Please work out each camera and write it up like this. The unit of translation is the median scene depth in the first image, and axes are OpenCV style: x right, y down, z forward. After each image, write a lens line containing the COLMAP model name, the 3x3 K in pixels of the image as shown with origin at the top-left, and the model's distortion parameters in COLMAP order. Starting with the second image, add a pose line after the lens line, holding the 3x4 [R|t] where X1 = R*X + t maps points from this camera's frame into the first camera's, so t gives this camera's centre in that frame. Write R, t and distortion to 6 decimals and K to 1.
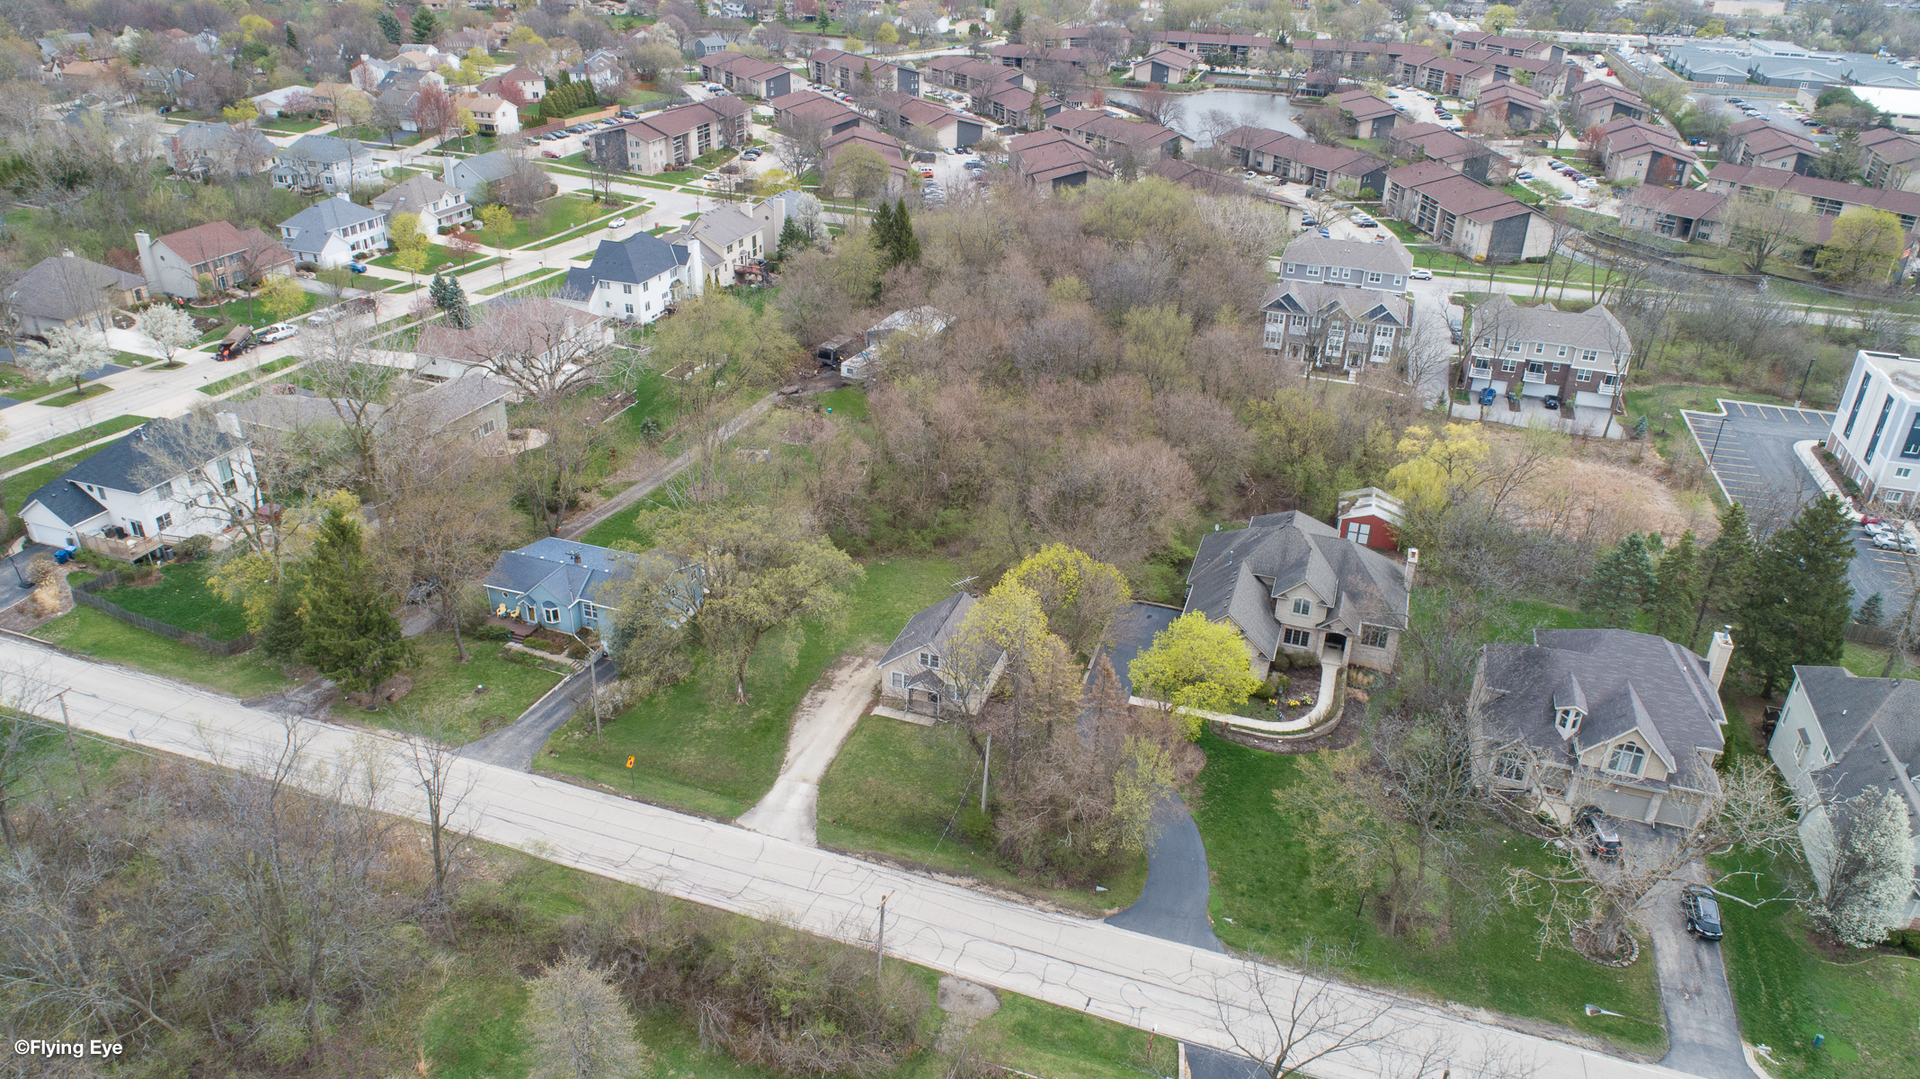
lens RADIAL K [[1288.1, 0, 960.0], [0, 1288.1, 539.5], [0, 0, 1]] dist [-0.010316, 0.002665]
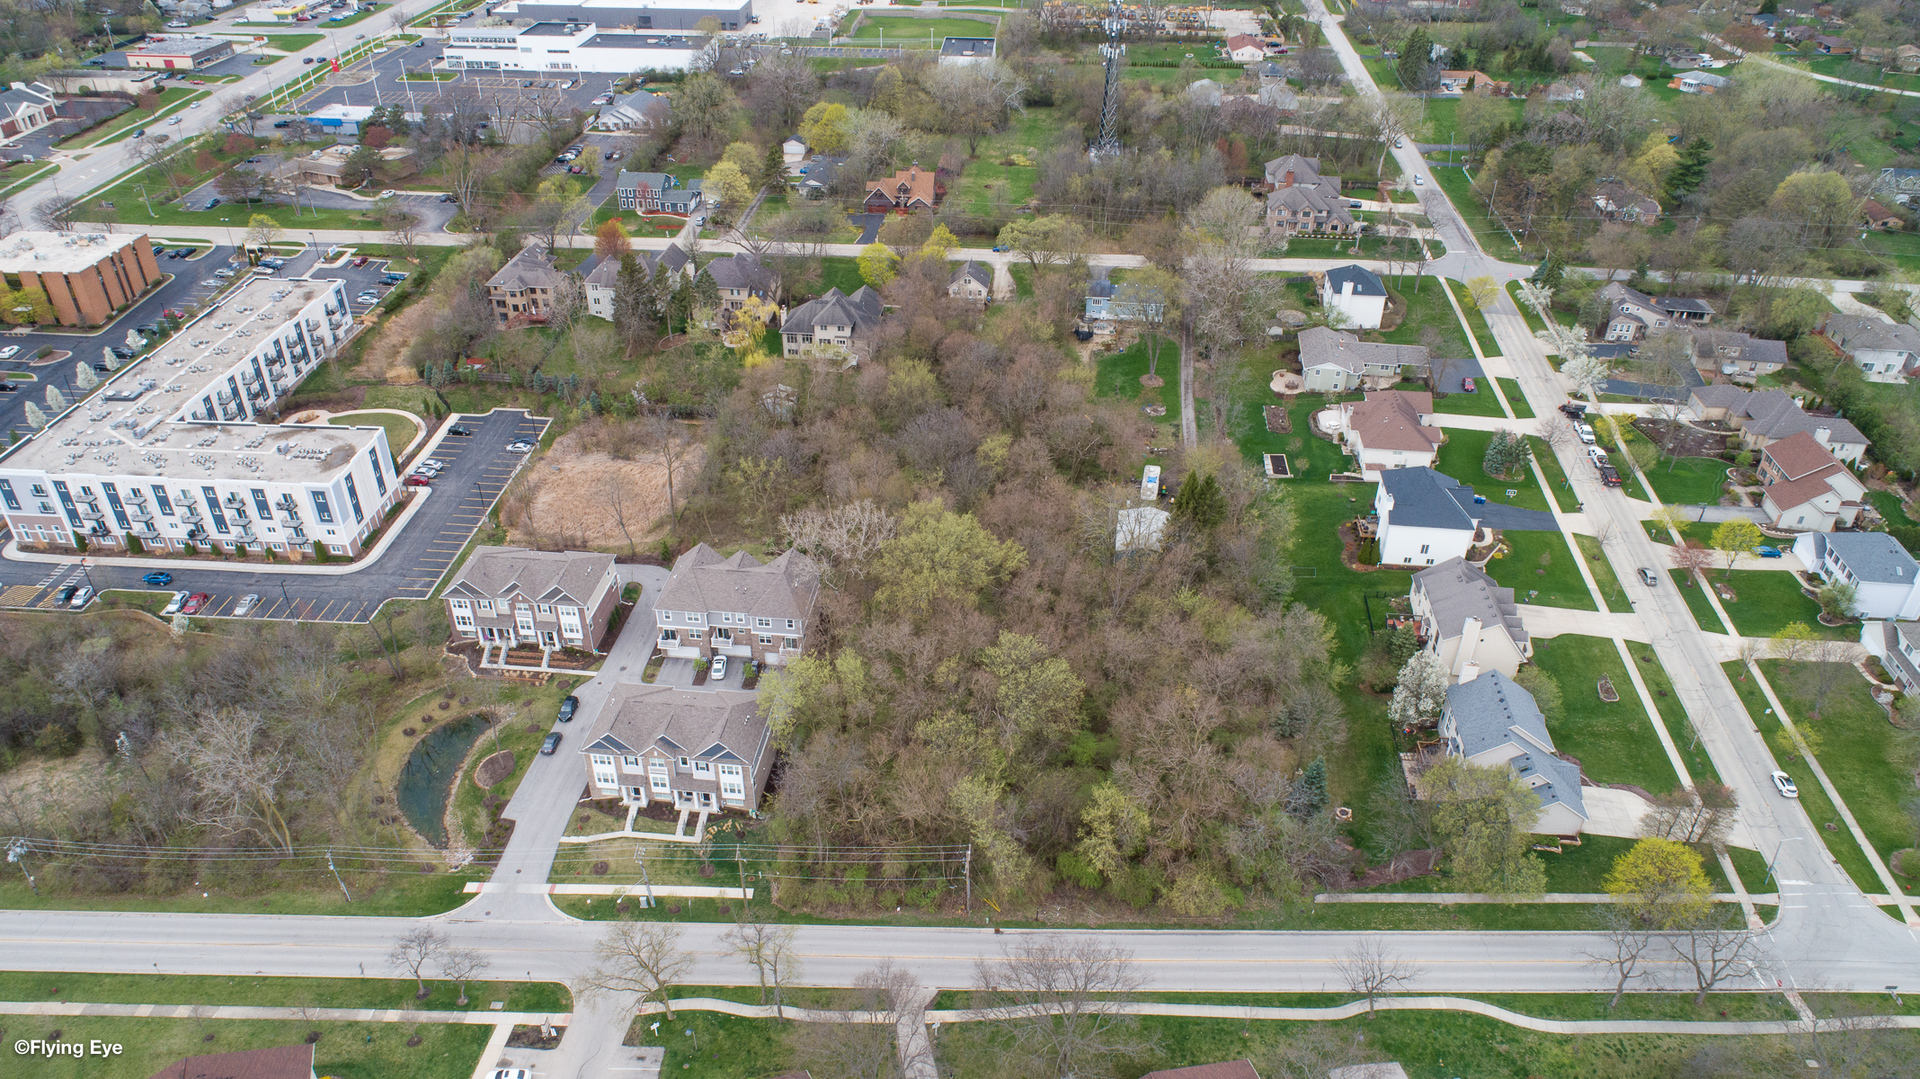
lens RADIAL K [[1288.1, 0, 960.0], [0, 1288.1, 539.5], [0, 0, 1]] dist [-0.010316, 0.002665]
pose [[-0.973493, 0.098913, -0.206224, 0.295722], [-0.131205, 0.497030, 0.857757, -0.934881], [0.187343, 0.862078, -0.470877, 1.305453]]
